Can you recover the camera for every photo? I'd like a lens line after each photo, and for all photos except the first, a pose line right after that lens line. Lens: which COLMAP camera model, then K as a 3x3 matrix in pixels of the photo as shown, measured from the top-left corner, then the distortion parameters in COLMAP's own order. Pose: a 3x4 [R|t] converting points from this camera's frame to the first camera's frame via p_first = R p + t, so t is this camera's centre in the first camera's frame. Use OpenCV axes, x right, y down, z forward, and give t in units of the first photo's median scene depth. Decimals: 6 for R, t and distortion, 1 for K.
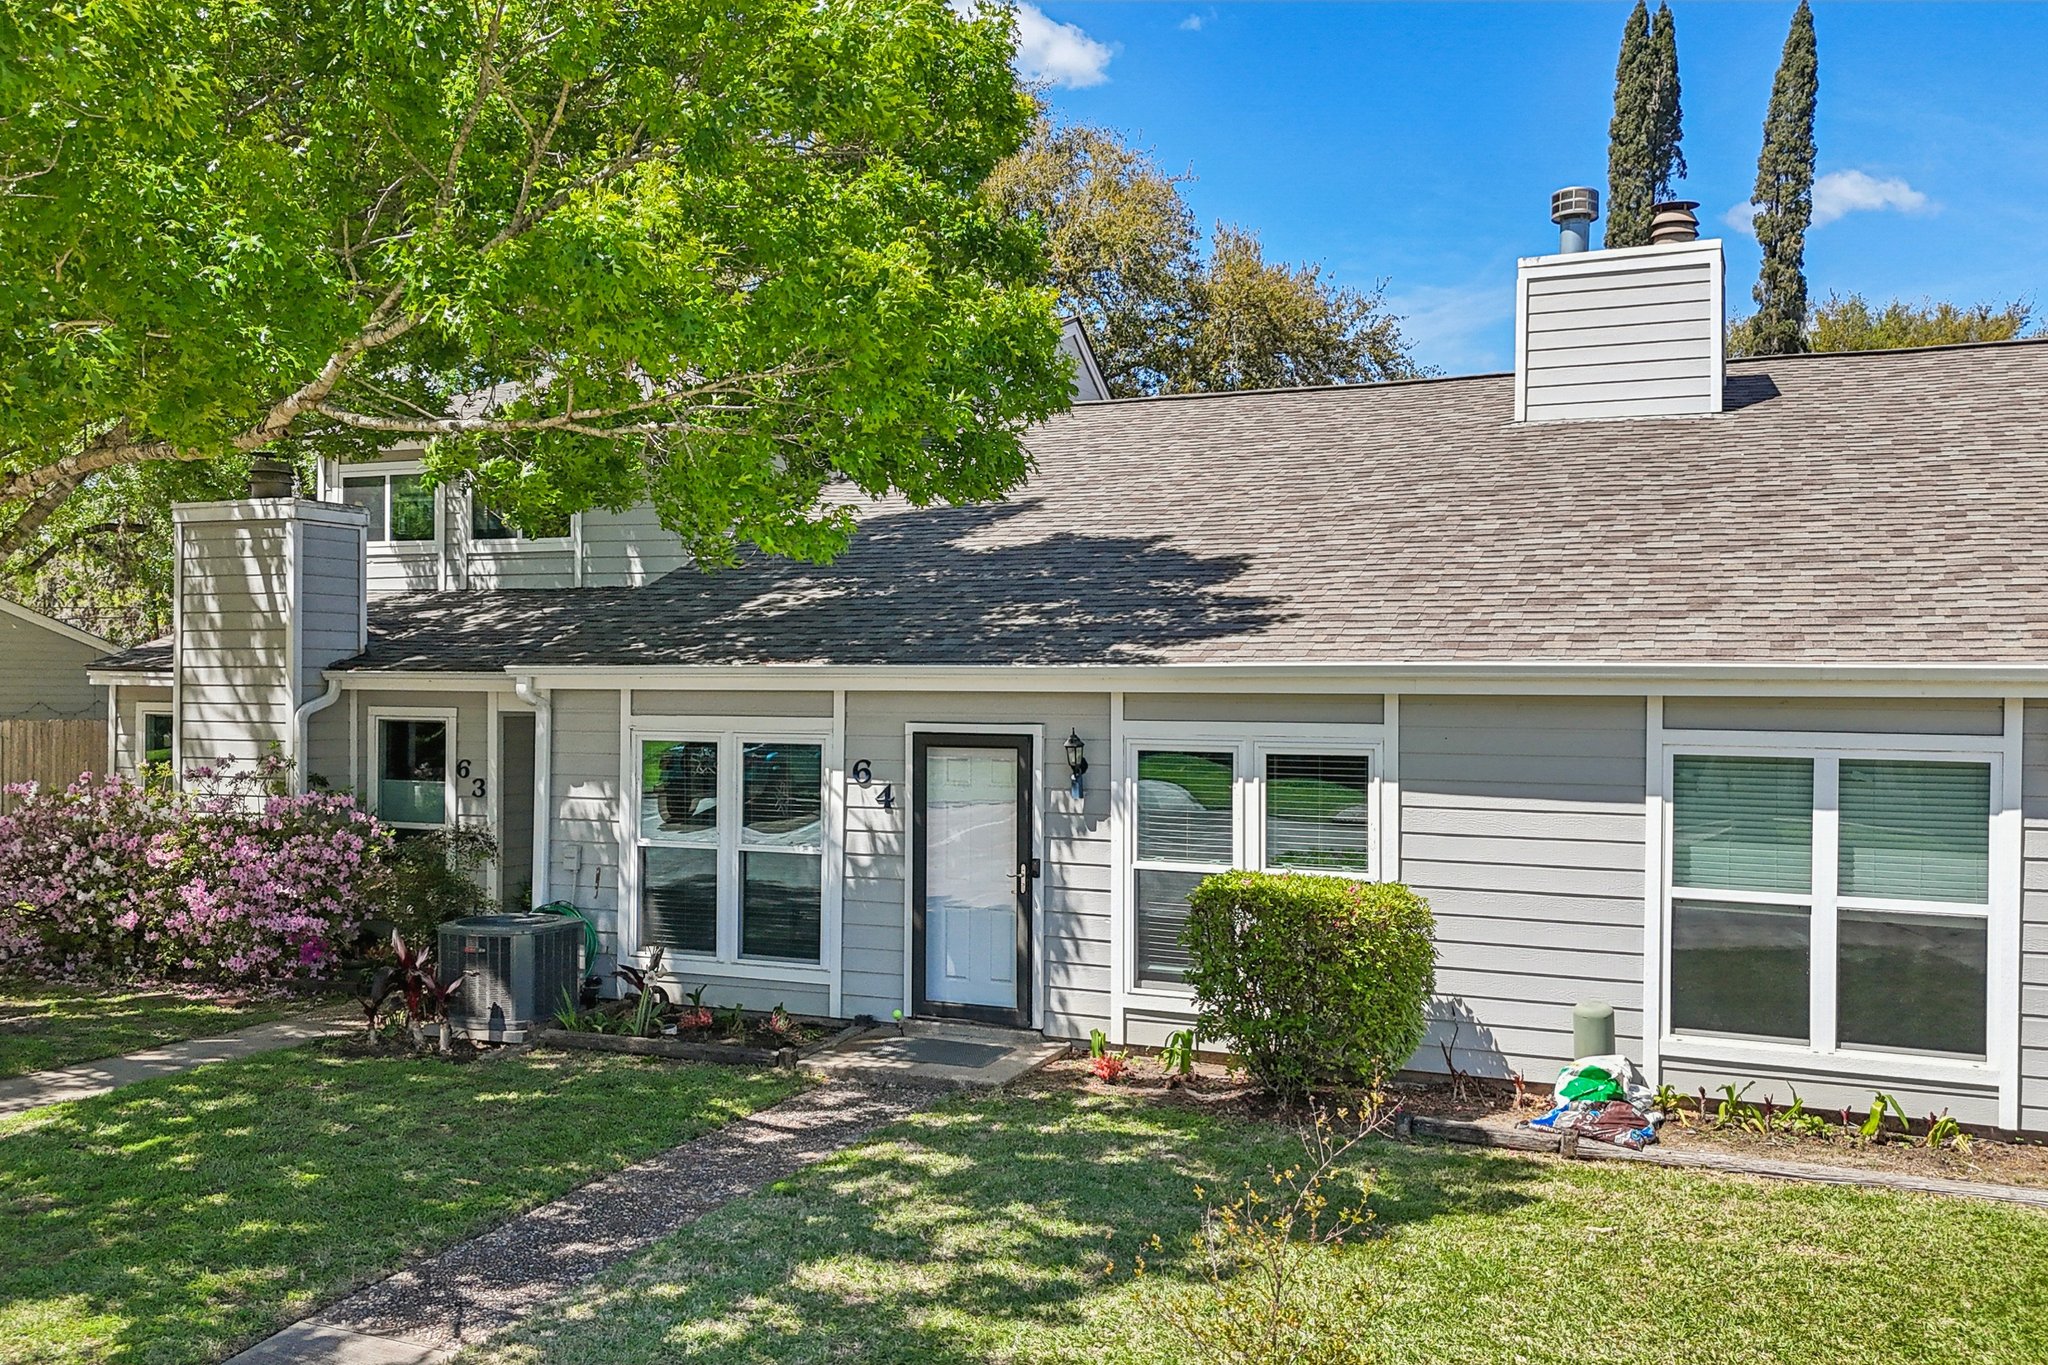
lens RADIAL K [[1803.7, 0, 1024.0], [0, 1803.7, 682.5], [0, 0, 1]] dist [0.047792, -0.017987]
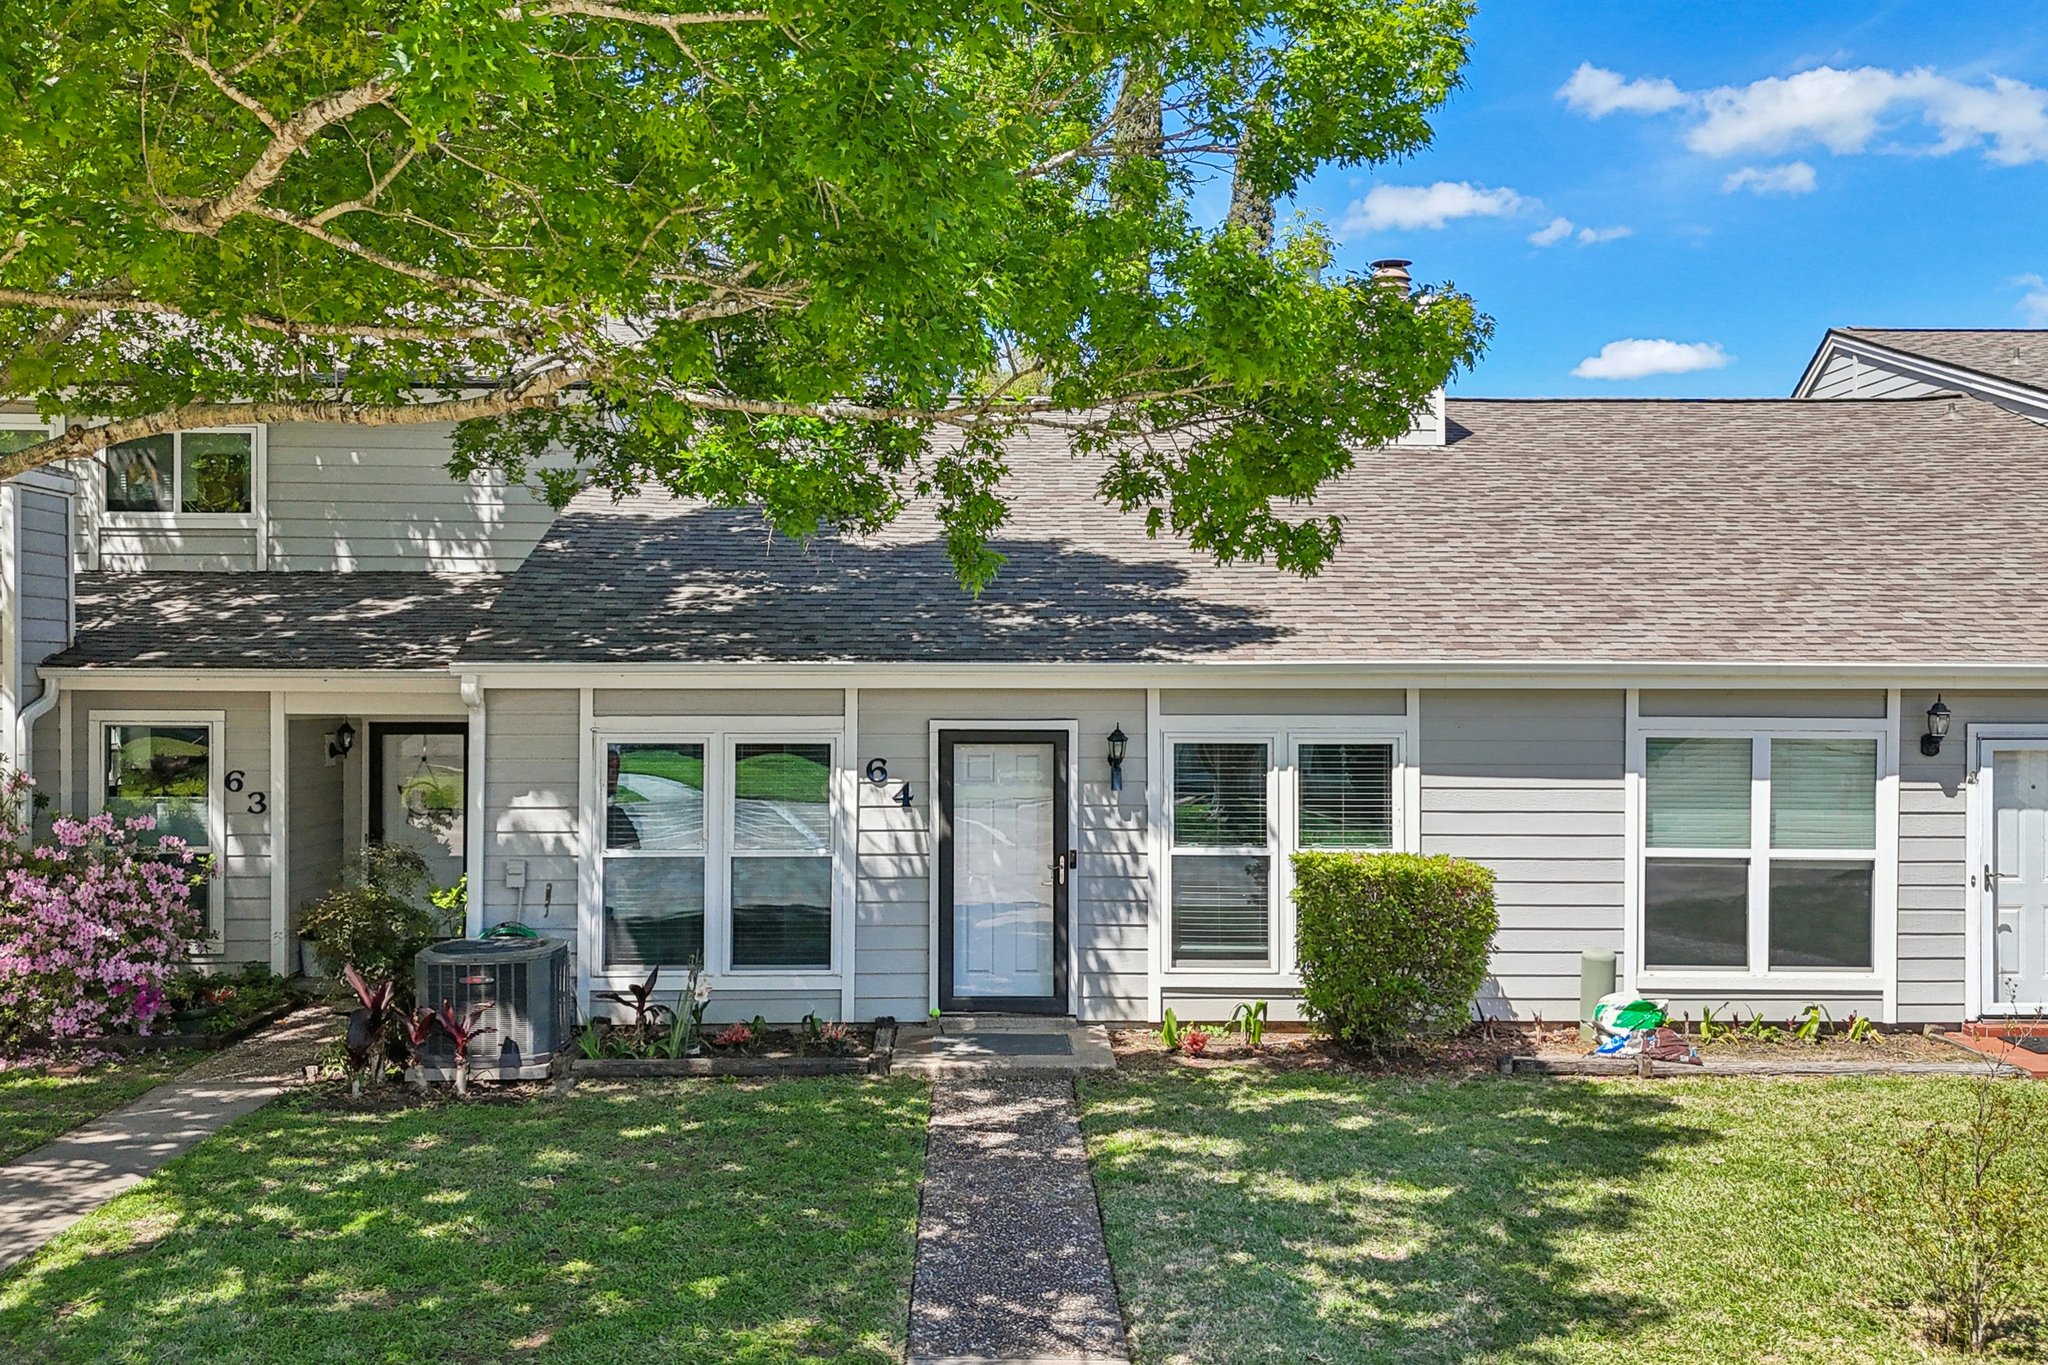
lens RADIAL K [[1803.7, 0, 1024.0], [0, 1803.7, 682.5], [0, 0, 1]] dist [0.047792, -0.017987]
pose [[0.905602, -0.004720, 0.424103, -0.468260], [0.003003, 0.999984, 0.004717, -0.003342], [-0.424118, -0.002998, 0.905602, 0.078898]]
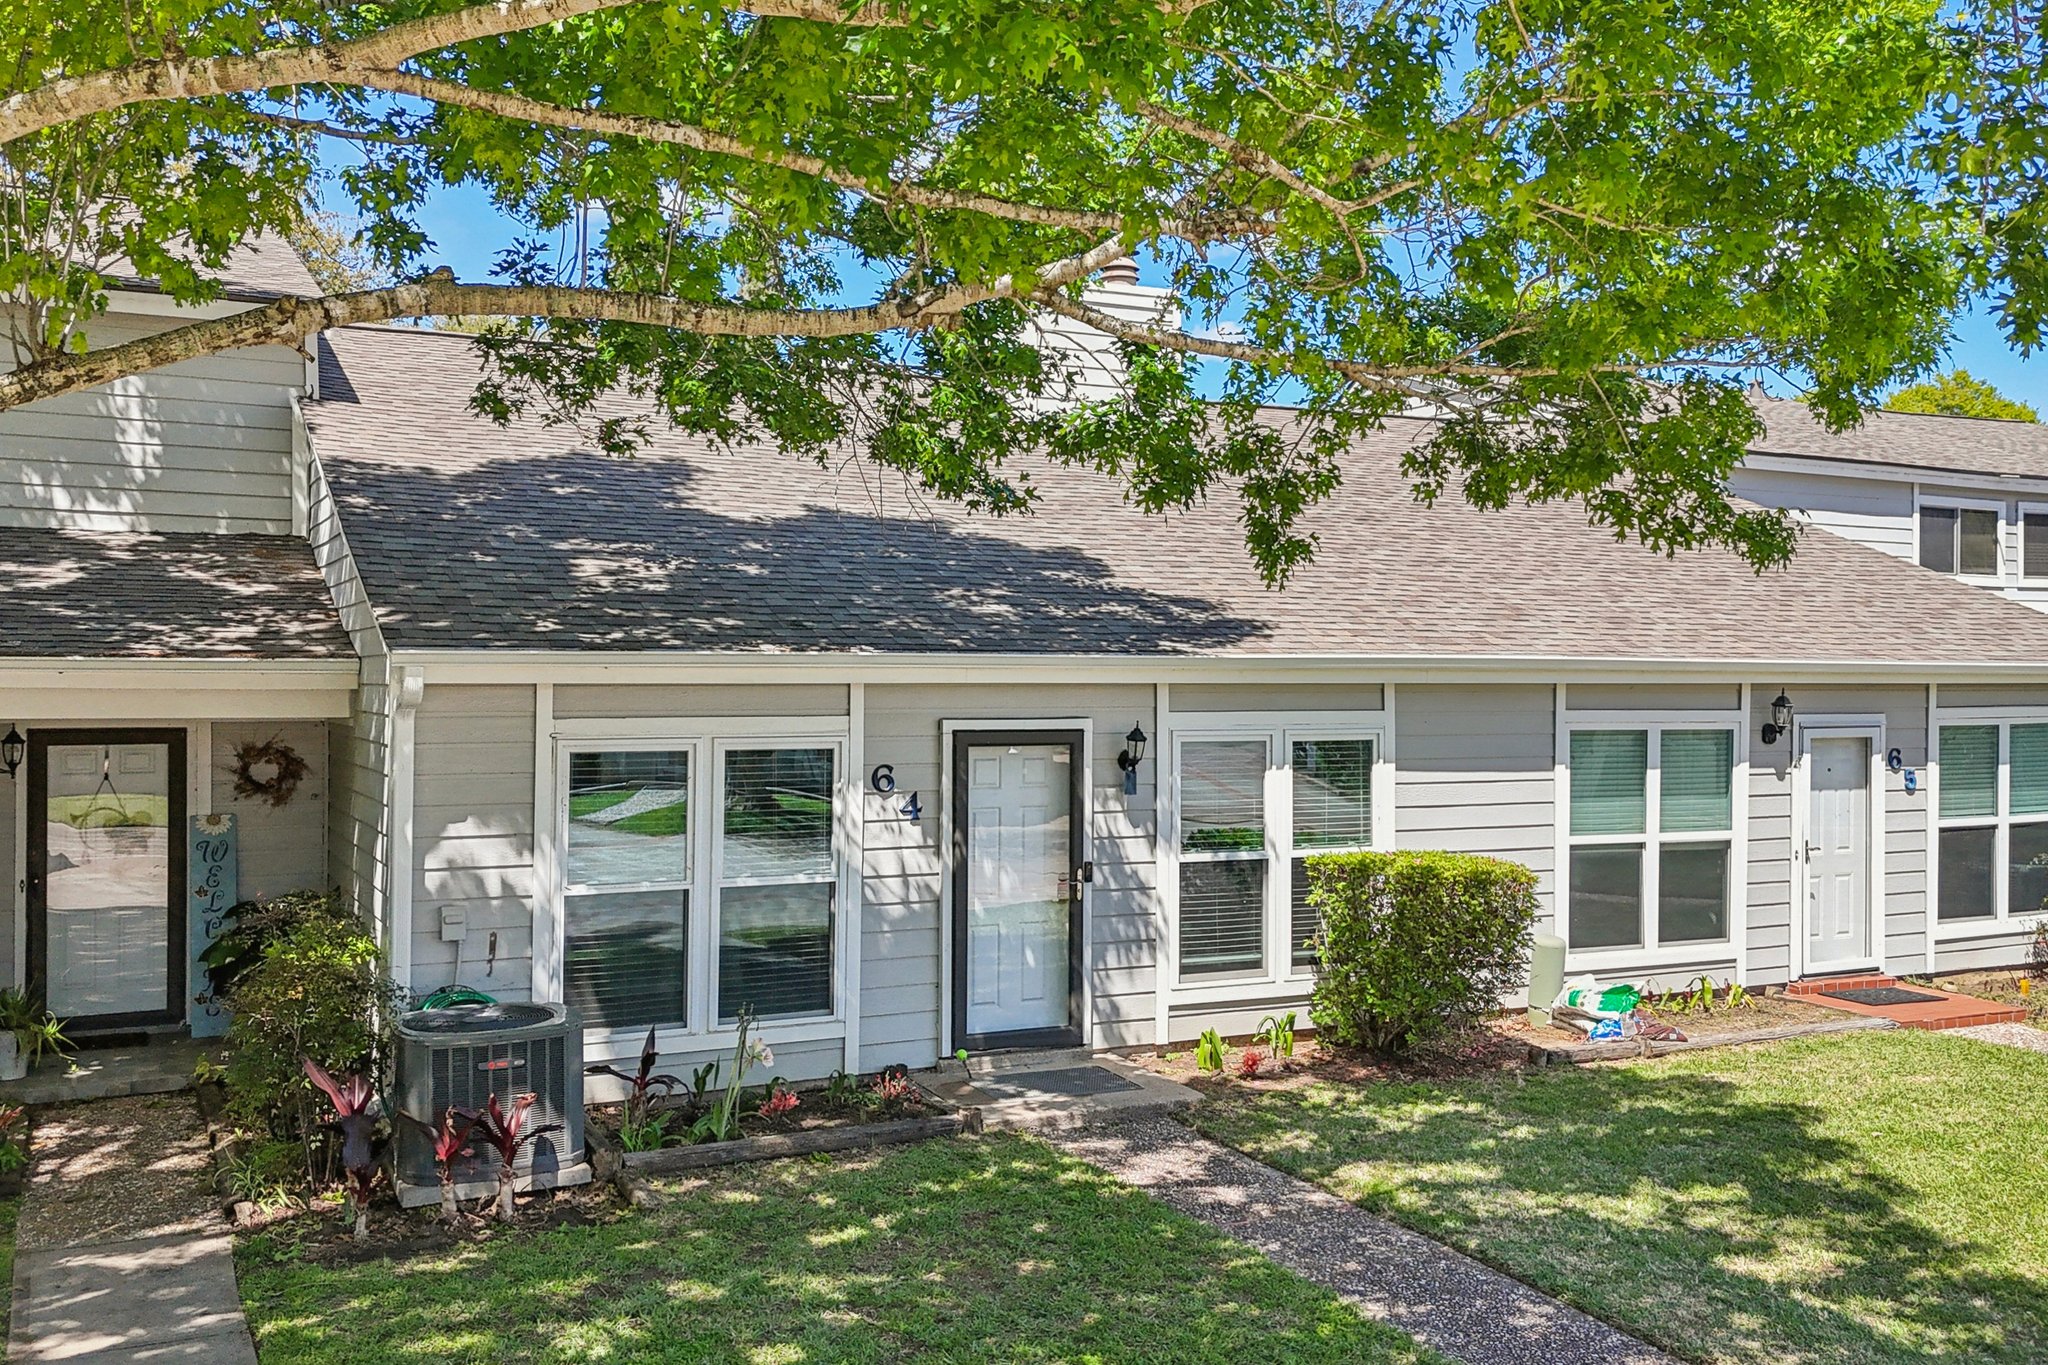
lens RADIAL K [[1803.7, 0, 1024.0], [0, 1803.7, 682.5], [0, 0, 1]] dist [0.047792, -0.017987]
pose [[0.643126, -0.006063, 0.765736, -0.749909], [-0.000255, 0.999967, 0.008132, -0.003009], [-0.765760, -0.005425, 0.643104, 0.435357]]
